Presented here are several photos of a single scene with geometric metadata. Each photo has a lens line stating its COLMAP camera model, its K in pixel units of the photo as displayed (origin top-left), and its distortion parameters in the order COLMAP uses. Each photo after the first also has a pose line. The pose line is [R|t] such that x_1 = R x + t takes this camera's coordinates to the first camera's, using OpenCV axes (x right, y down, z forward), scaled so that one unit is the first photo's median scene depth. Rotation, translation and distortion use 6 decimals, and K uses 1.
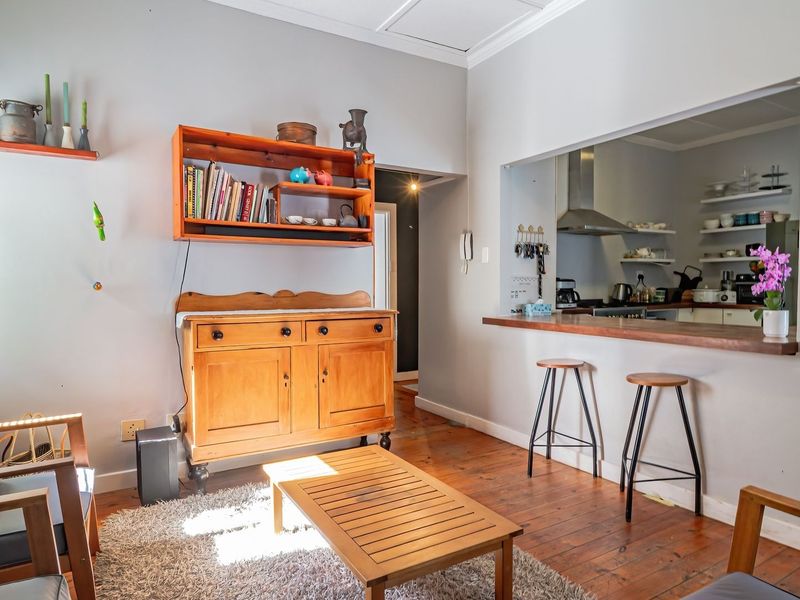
lens RADIAL K [[500.0, 0, 404.0], [0, 500.0, 300.4], [0, 0, 1]] dist [-0.009454, 0.000646]
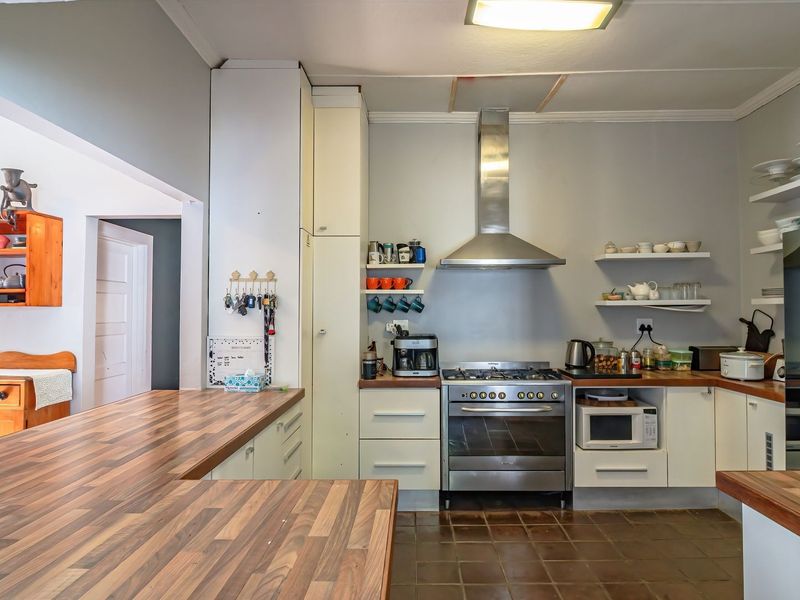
lens RADIAL K [[500.0, 0, 402.0], [0, 500.0, 298.9], [0, 0, 1]] dist [-0.009454, 0.000646]
pose [[0.847626, -0.012466, -0.530447, 0.588973], [-0.017648, 0.998508, -0.051667, -0.049740], [0.530300, 0.053155, 0.846142, 0.327046]]
